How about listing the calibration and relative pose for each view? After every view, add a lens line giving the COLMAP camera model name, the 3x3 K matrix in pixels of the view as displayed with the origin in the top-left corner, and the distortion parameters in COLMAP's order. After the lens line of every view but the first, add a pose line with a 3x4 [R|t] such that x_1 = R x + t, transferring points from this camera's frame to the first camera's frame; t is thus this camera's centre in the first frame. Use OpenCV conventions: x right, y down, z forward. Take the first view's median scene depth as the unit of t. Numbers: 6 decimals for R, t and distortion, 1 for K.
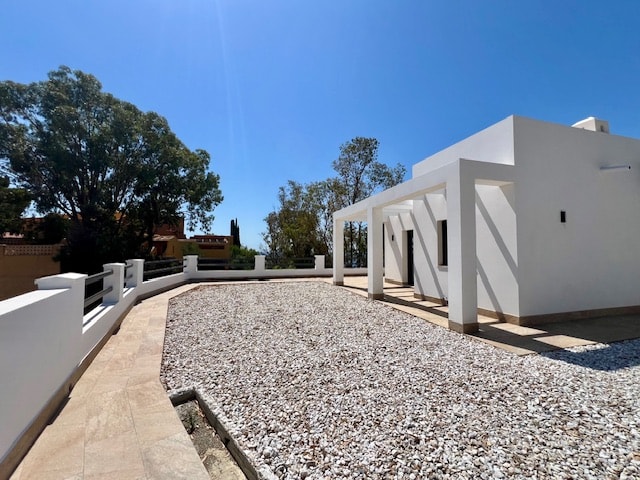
lens RADIAL K [[257.4, 0, 320.0], [0, 257.4, 240.0], [0, 0, 1]] dist [-0.002842, -0.000398]
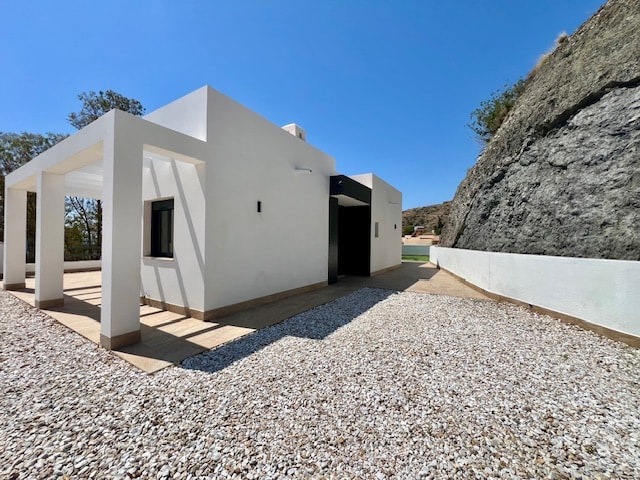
lens RADIAL K [[261.4, 0, 295.5], [0, 261.4, 240.5], [0, 0, 1]] dist [-0.000861, -0.000064]
pose [[0.768485, 0.009184, 0.639802, 0.305750], [-0.038973, 0.998712, 0.032476, 0.004578], [-0.638679, -0.049892, 0.767854, 0.069635]]
